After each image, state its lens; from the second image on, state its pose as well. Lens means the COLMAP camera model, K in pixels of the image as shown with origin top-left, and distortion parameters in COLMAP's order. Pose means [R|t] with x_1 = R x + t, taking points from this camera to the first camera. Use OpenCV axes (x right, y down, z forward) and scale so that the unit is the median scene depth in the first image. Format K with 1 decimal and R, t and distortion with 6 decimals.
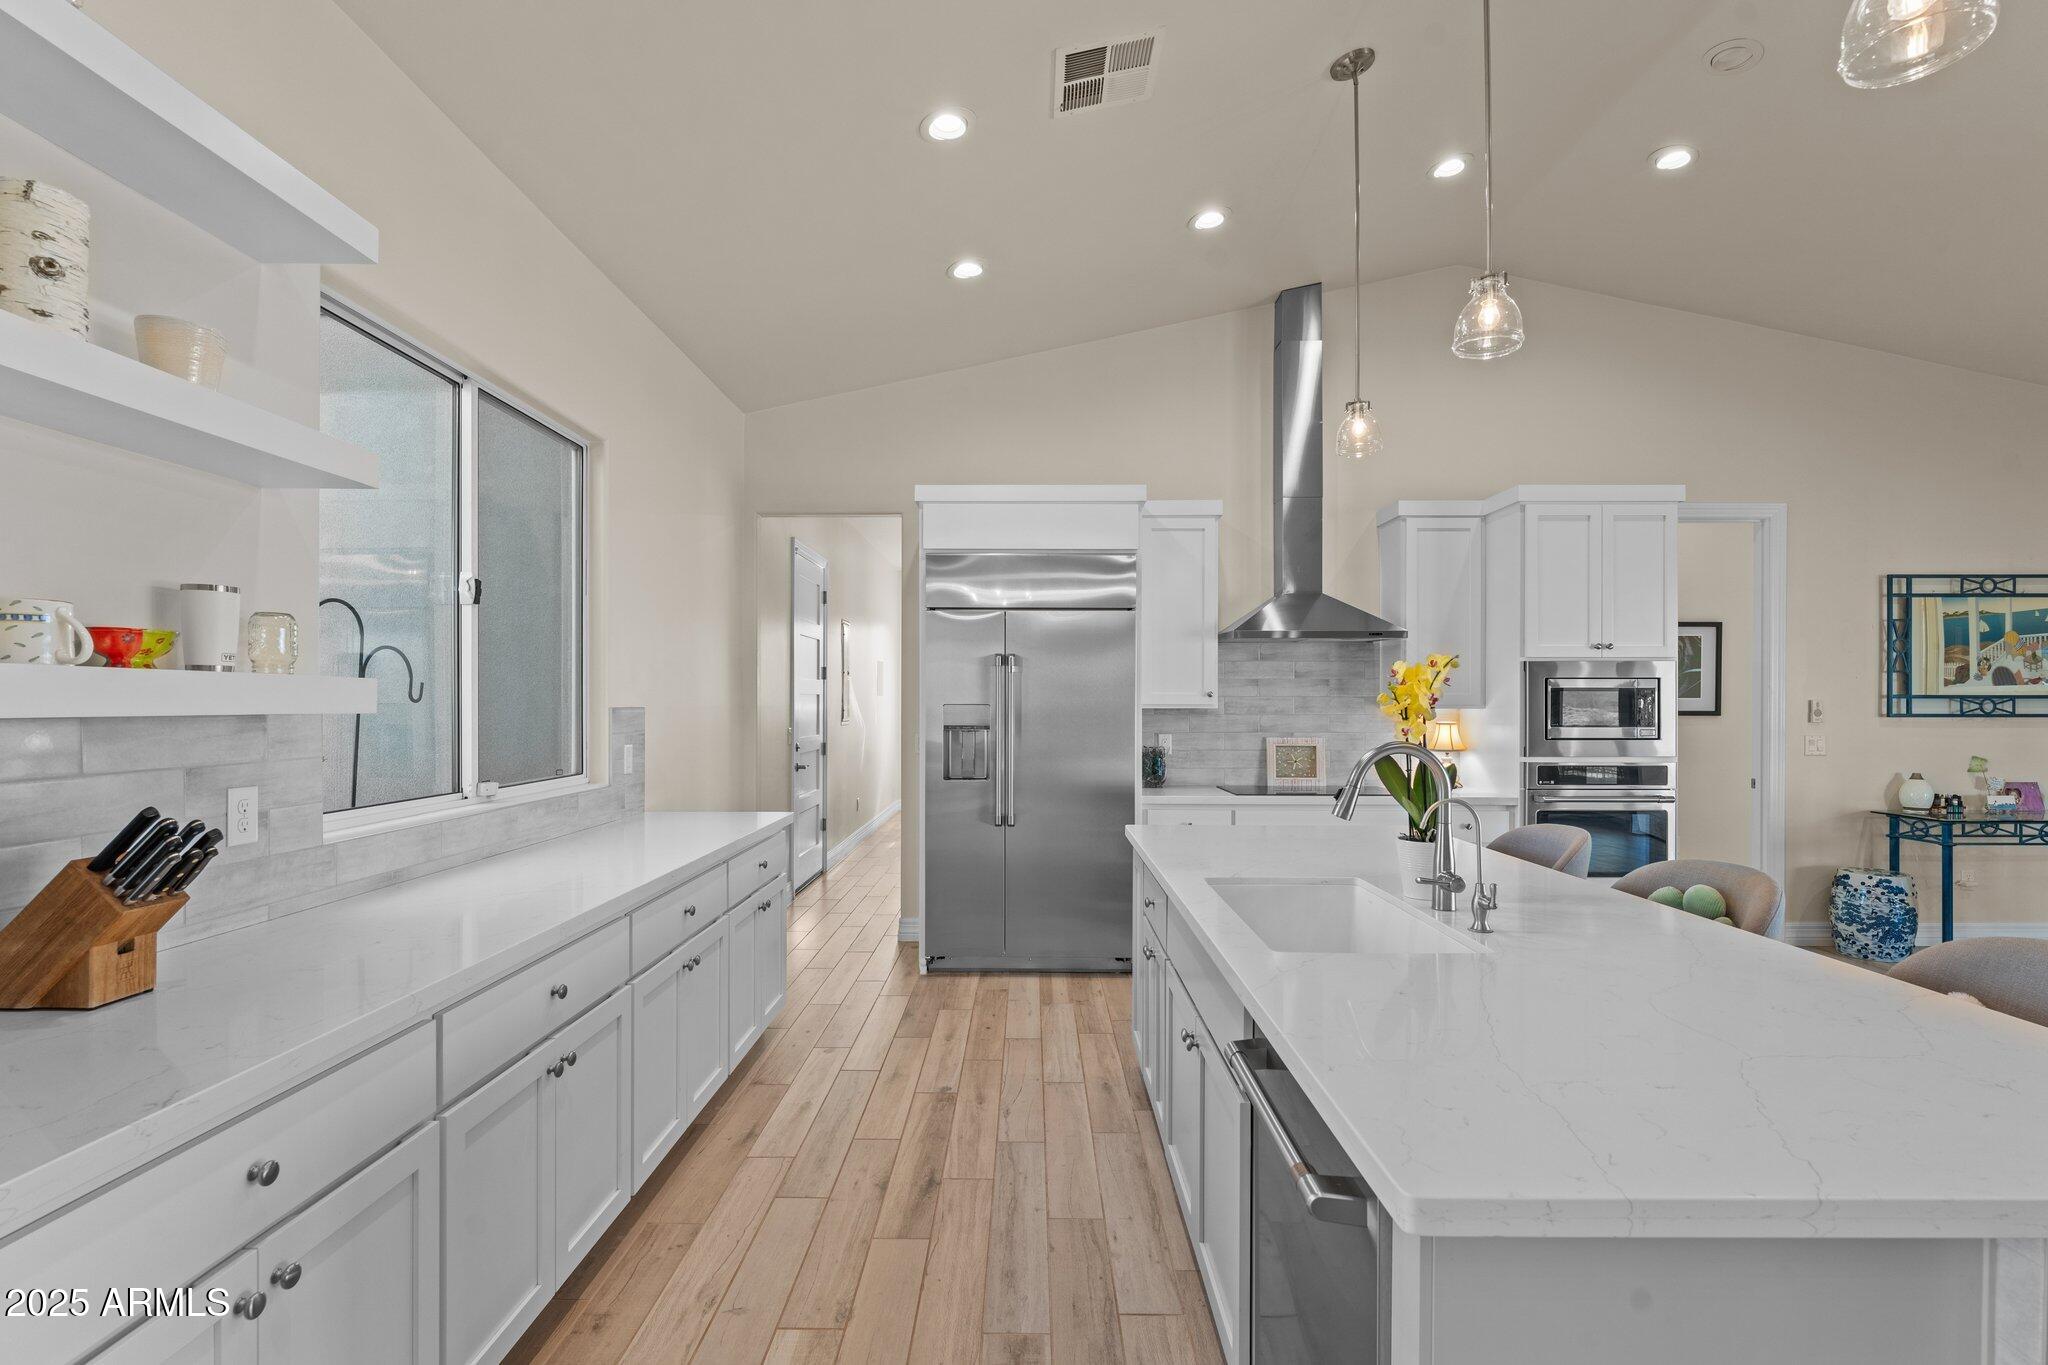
lens RADIAL K [[944.4, 0, 1018.3], [0, 944.4, 700.6], [0, 0, 1]] dist [0.004923, -0.000375]
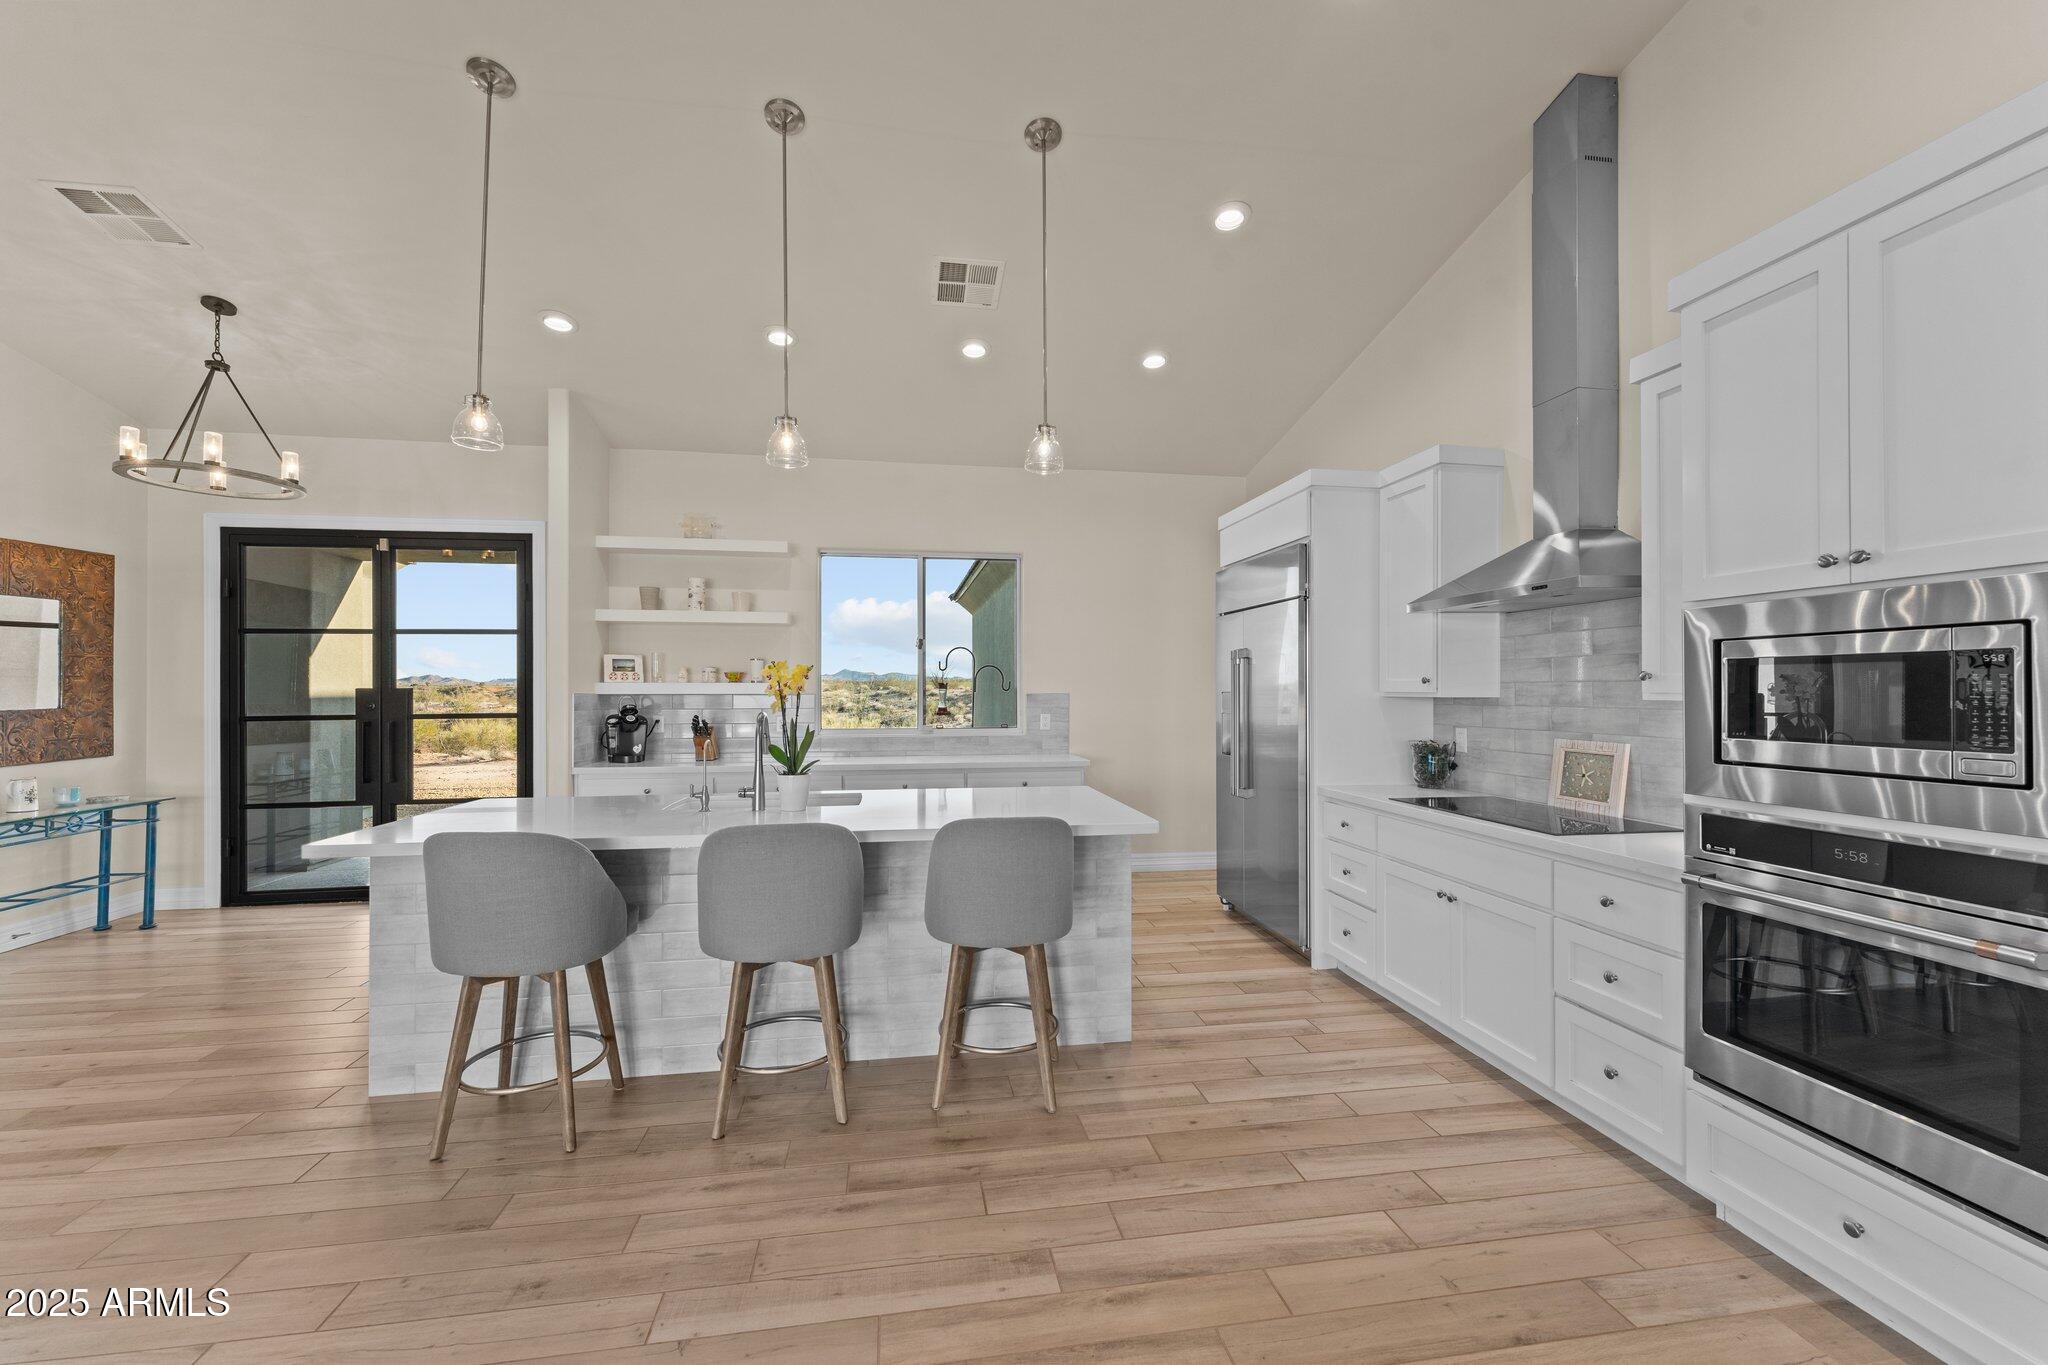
lens RADIAL K [[817.4, 0, 1029.2], [0, 817.4, 684.0], [0, 0, 1]] dist [0.002666, 0.000024]
pose [[0.172097, -0.009601, -0.985033, 0.923267], [0.002173, 0.999954, -0.009367, 0.002644], [0.985078, -0.000528, 0.172110, 0.566801]]
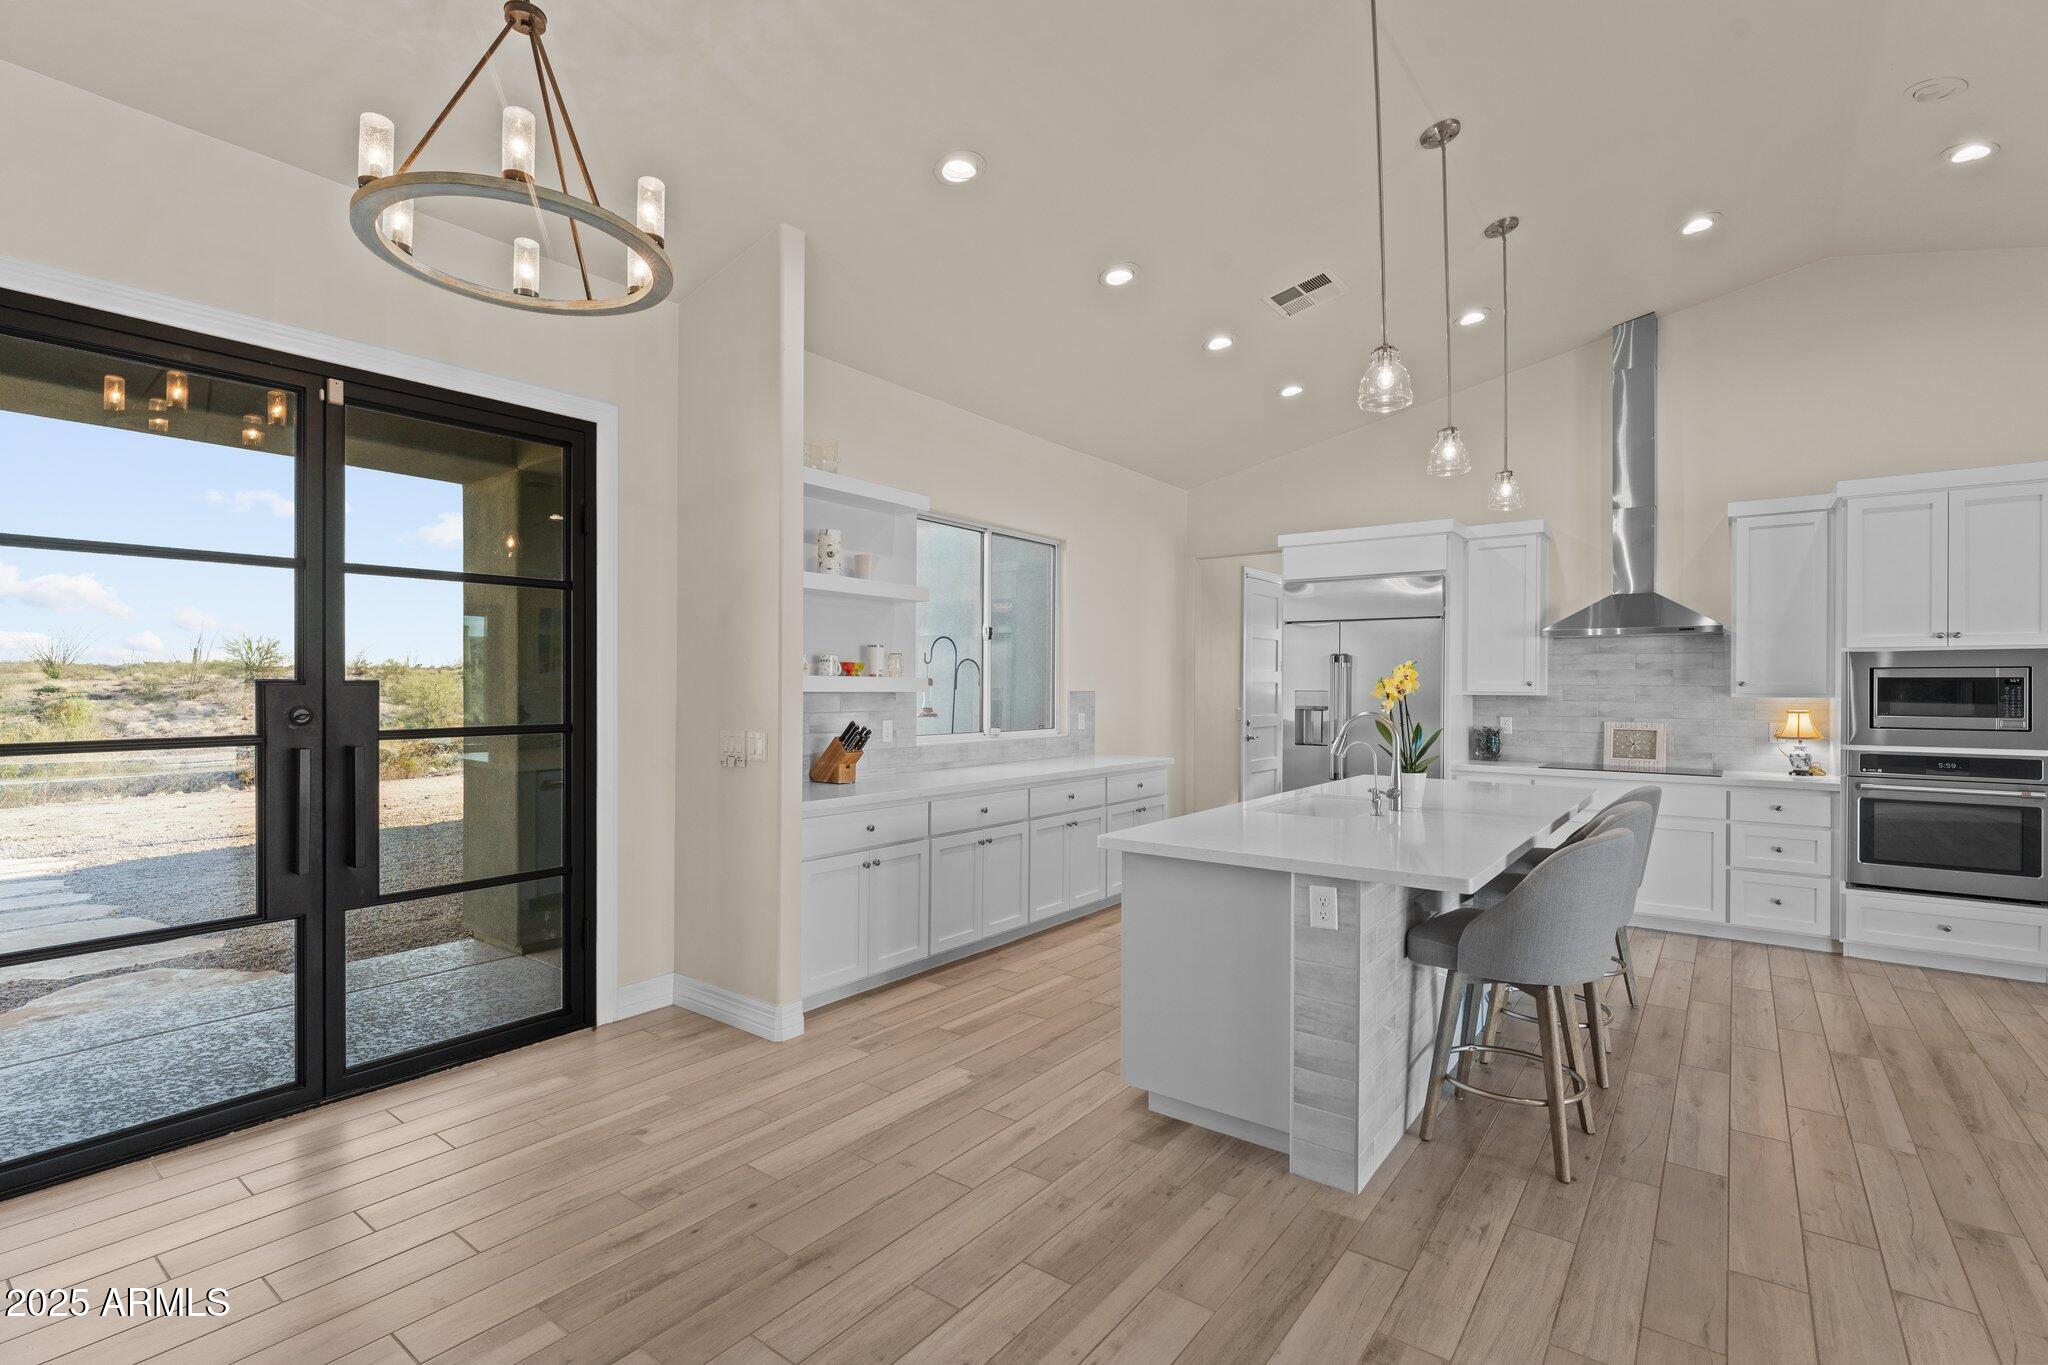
lens RADIAL K [[944.4, 0, 1031.2], [0, 944.4, 682.4], [0, 0, 1]] dist [0.004923, -0.000375]
pose [[0.806797, -0.000257, -0.590828, 0.431323], [-0.003204, 0.999983, -0.004810, -0.000463], [0.590820, 0.005774, 0.806783, -0.359620]]
